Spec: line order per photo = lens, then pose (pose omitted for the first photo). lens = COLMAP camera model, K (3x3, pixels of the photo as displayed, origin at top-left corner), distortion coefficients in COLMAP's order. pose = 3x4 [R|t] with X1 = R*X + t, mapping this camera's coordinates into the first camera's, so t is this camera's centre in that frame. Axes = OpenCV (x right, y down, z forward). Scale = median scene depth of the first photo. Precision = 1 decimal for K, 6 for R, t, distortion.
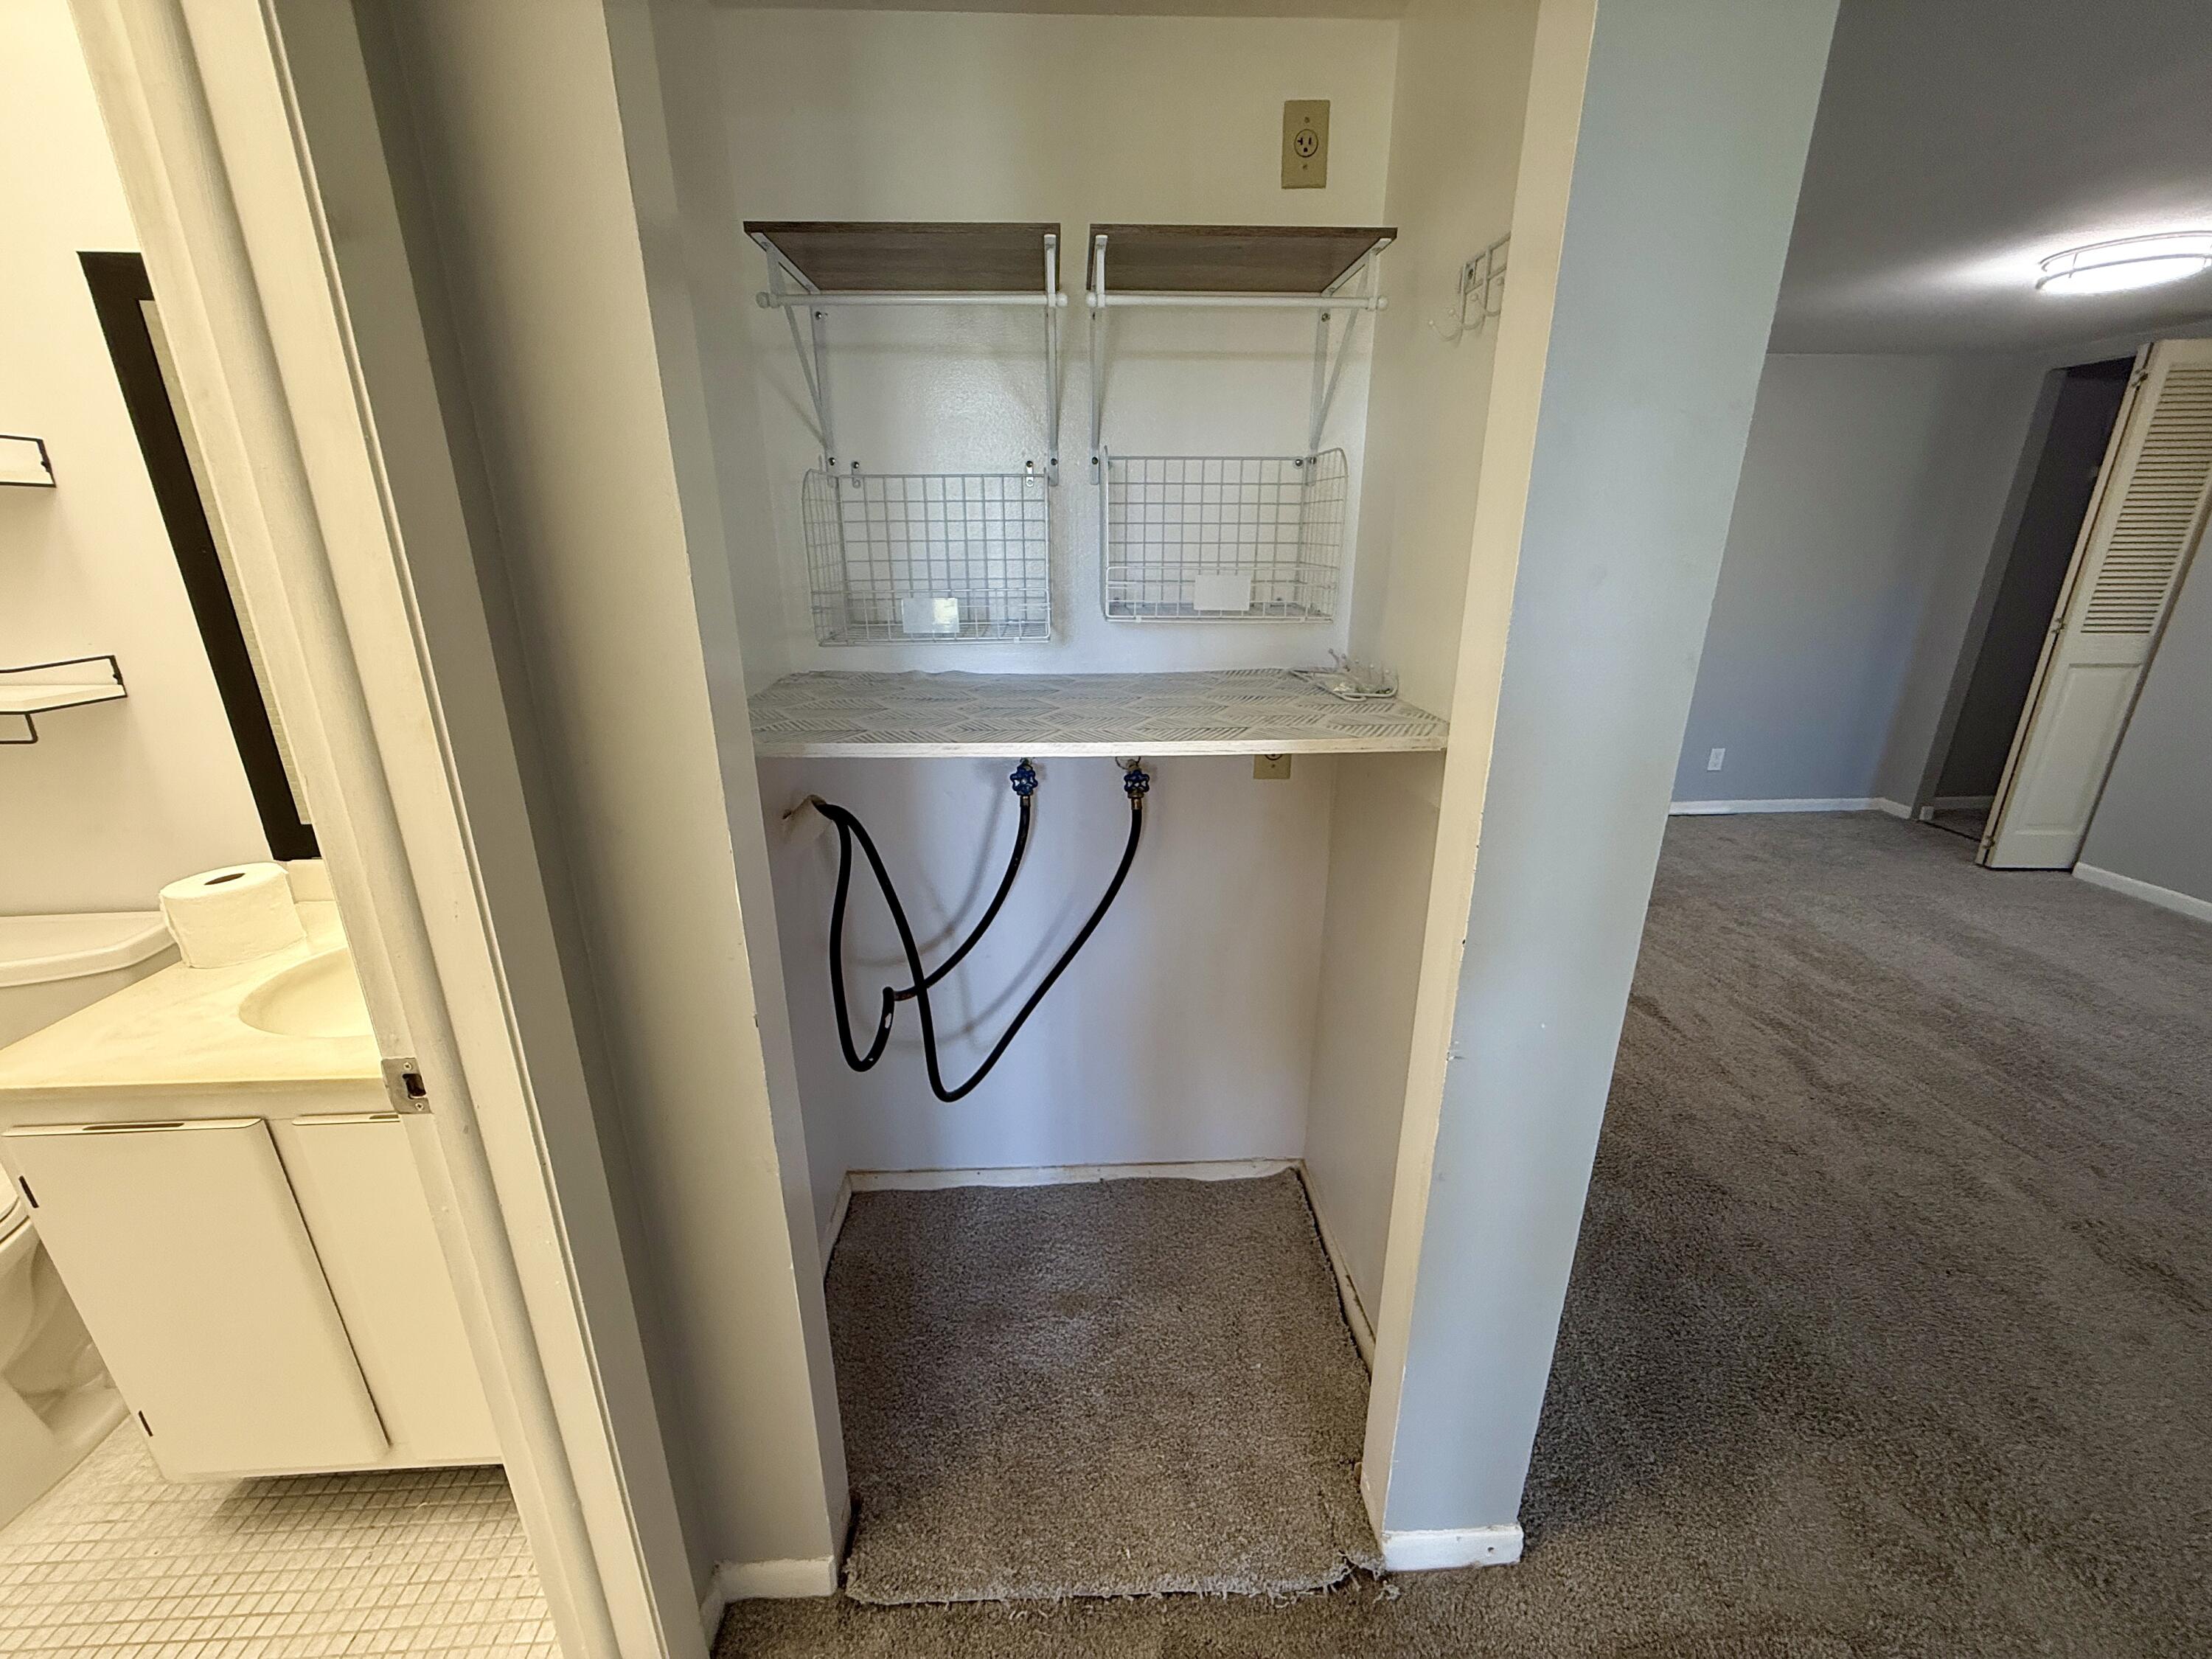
lens RADIAL K [[878.9, 0, 1099.8], [0, 878.9, 830.6], [0, 0, 1]] dist [-0.000620, 0.000304]
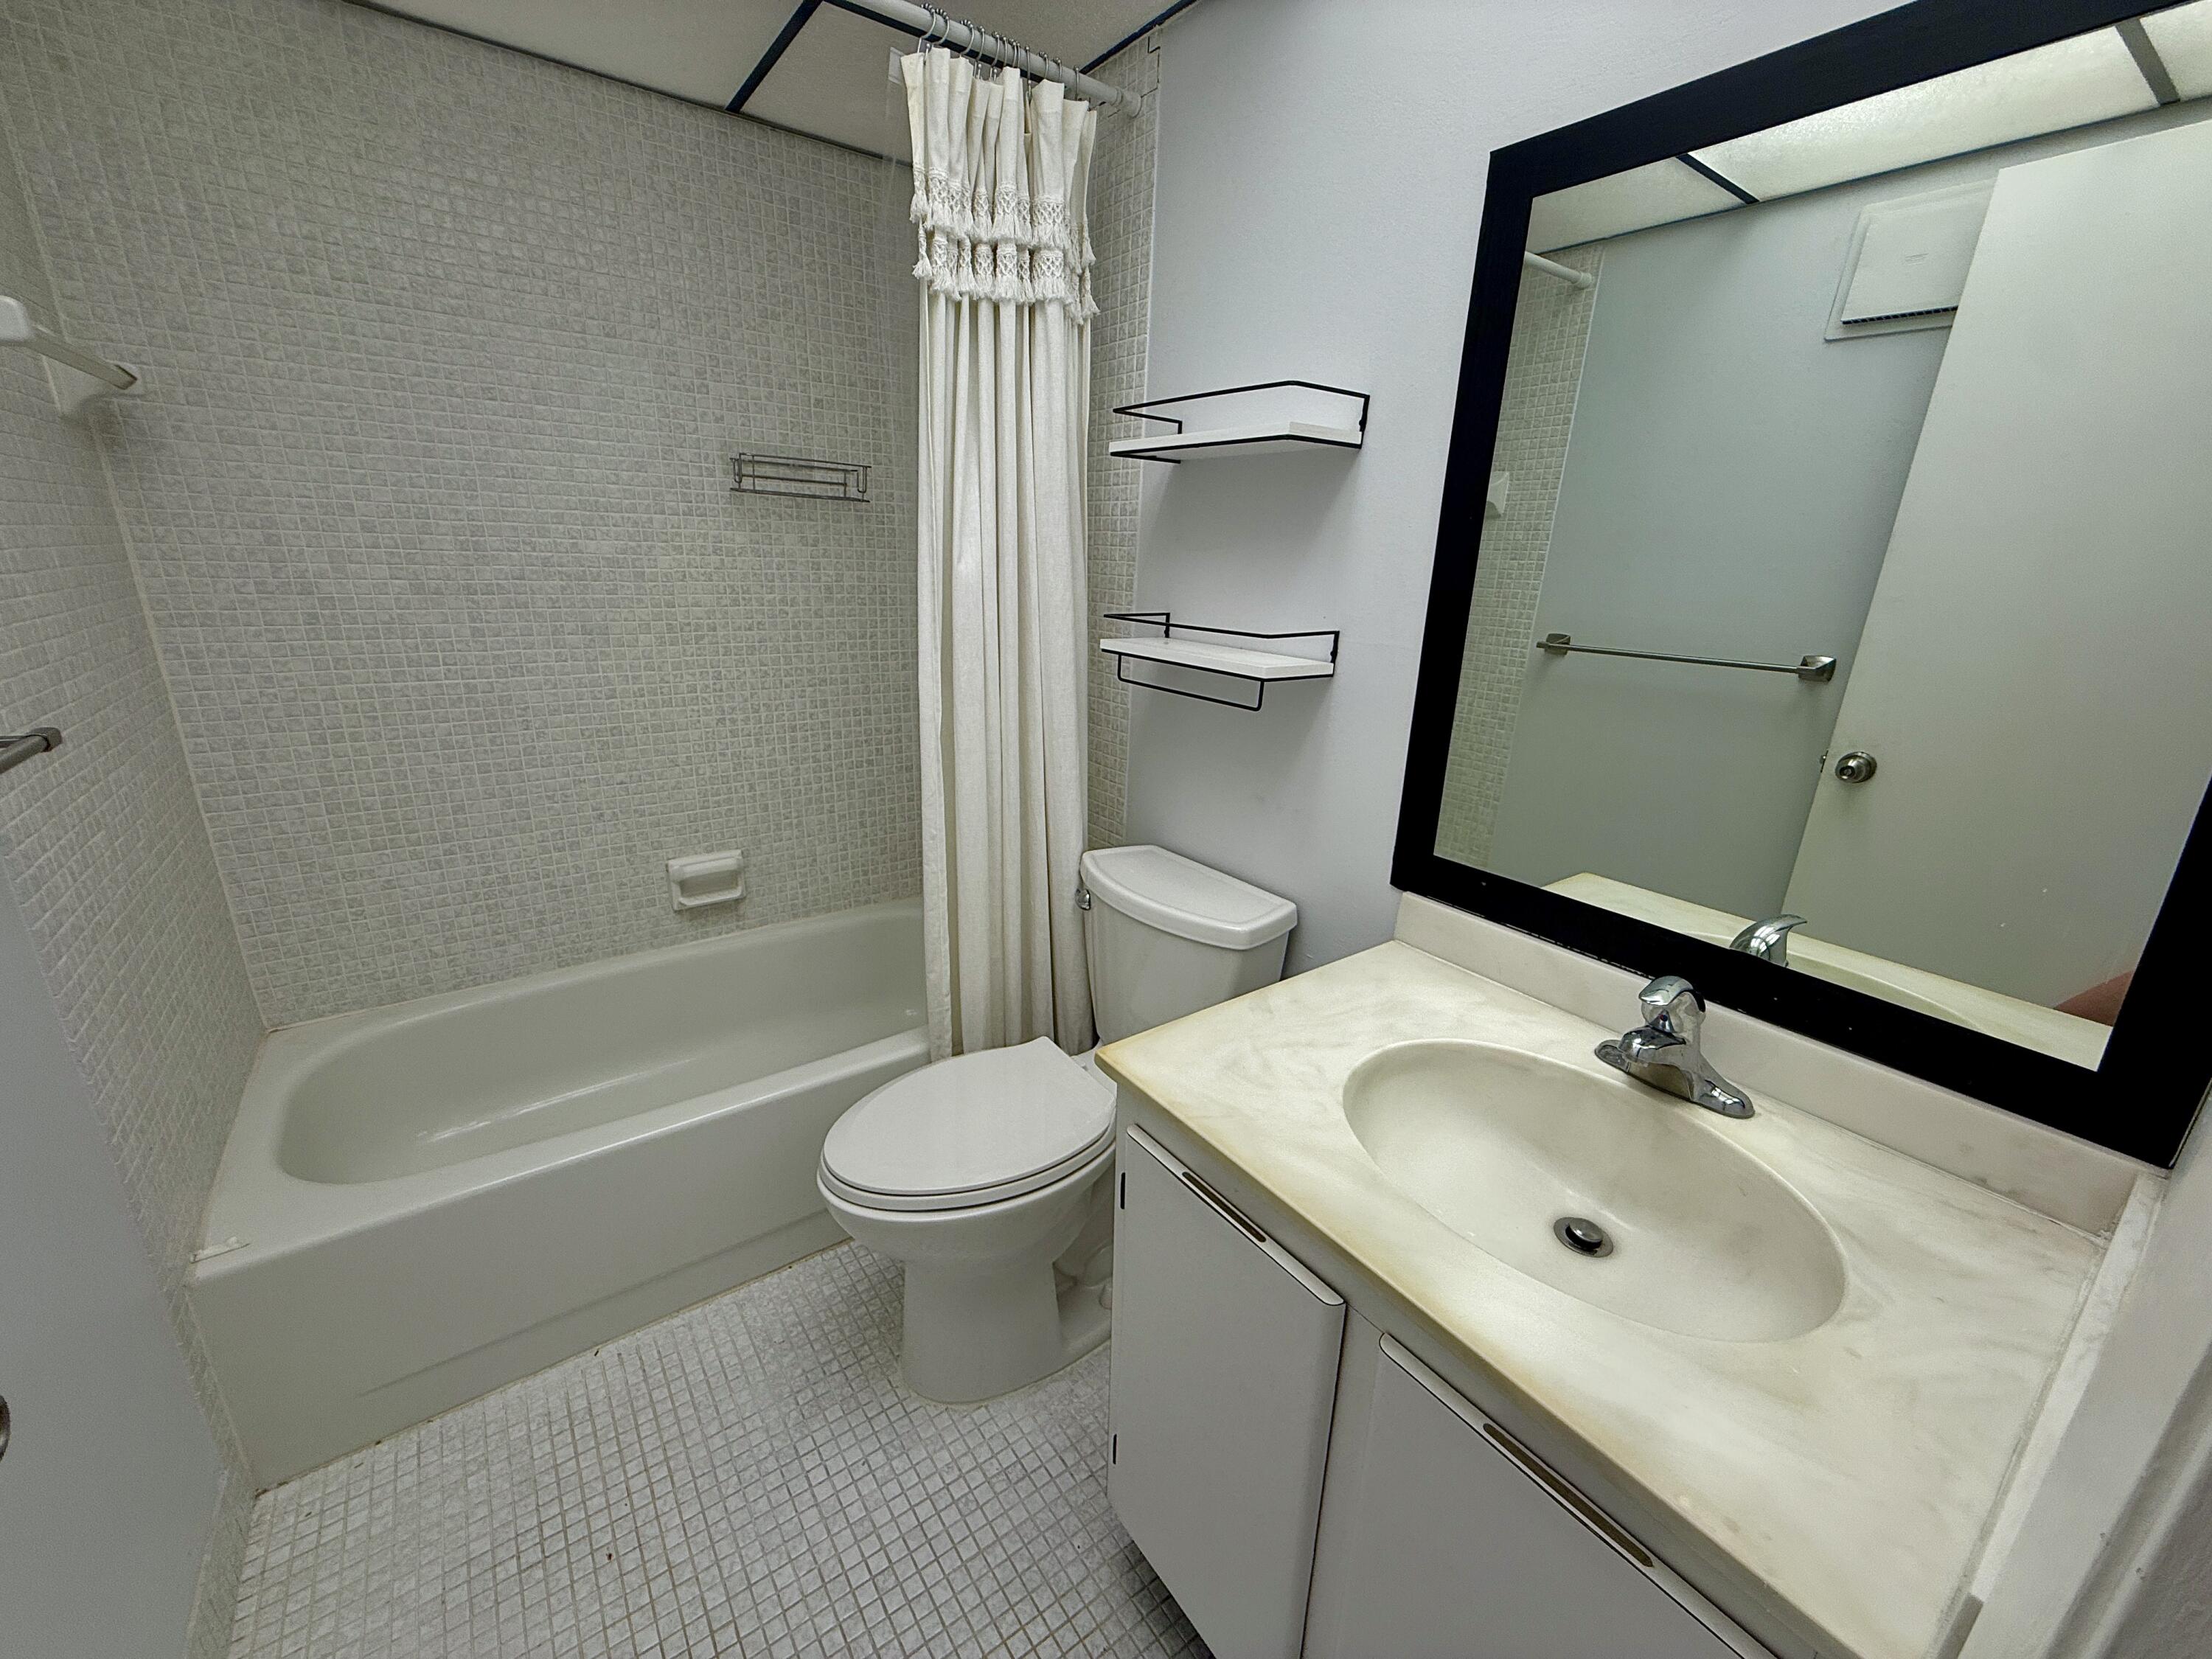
lens RADIAL K [[878.9, 0, 1099.8], [0, 878.9, 830.6], [0, 0, 1]] dist [-0.000620, 0.000304]
pose [[0.543147, 0.269827, -0.795100, -0.531725], [-0.299282, 0.946974, 0.116922, -0.038118], [0.784488, 0.174454, 0.595101, 0.327791]]
